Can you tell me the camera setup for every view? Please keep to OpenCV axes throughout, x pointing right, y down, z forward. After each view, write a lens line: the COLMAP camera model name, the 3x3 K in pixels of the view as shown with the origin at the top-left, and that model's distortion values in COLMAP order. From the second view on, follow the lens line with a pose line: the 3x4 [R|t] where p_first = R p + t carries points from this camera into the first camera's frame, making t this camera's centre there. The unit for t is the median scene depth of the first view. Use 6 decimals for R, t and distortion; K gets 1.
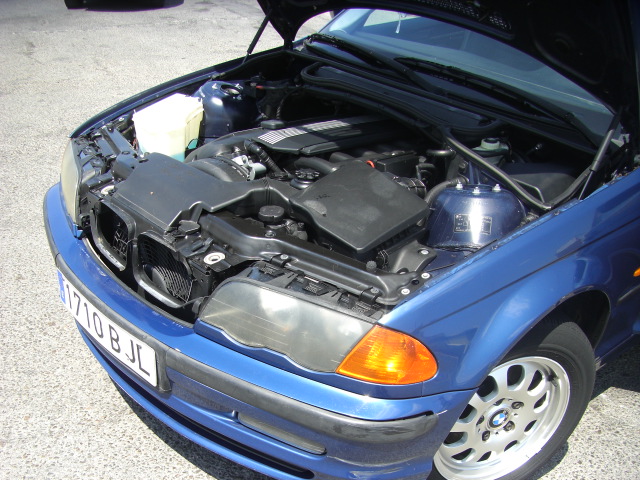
lens RADIAL K [[774.2, 0, 316.8], [0, 774.2, 241.9], [0, 0, 1]] dist [-0.214667, 0.000000]
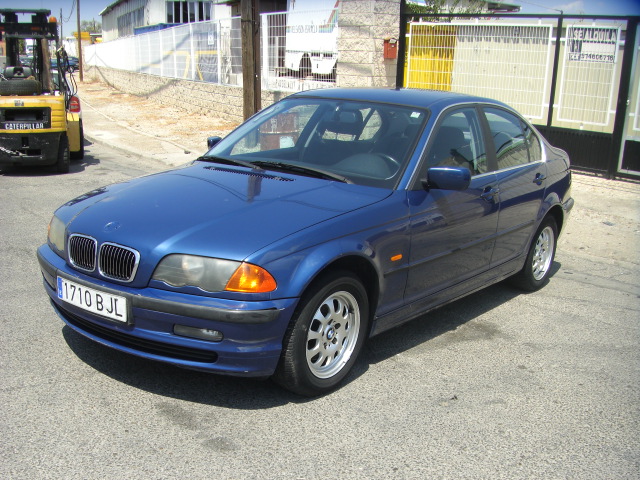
lens RADIAL K [[756.0, 0, 323.3], [0, 756.0, 237.7], [0, 0, 1]] dist [-0.162165, 0.000000]
pose [[0.983994, -0.047480, 0.171758, -0.045104], [0.086933, 0.969279, -0.230090, 0.435377], [-0.155556, 0.241338, 0.957892, -0.792691]]
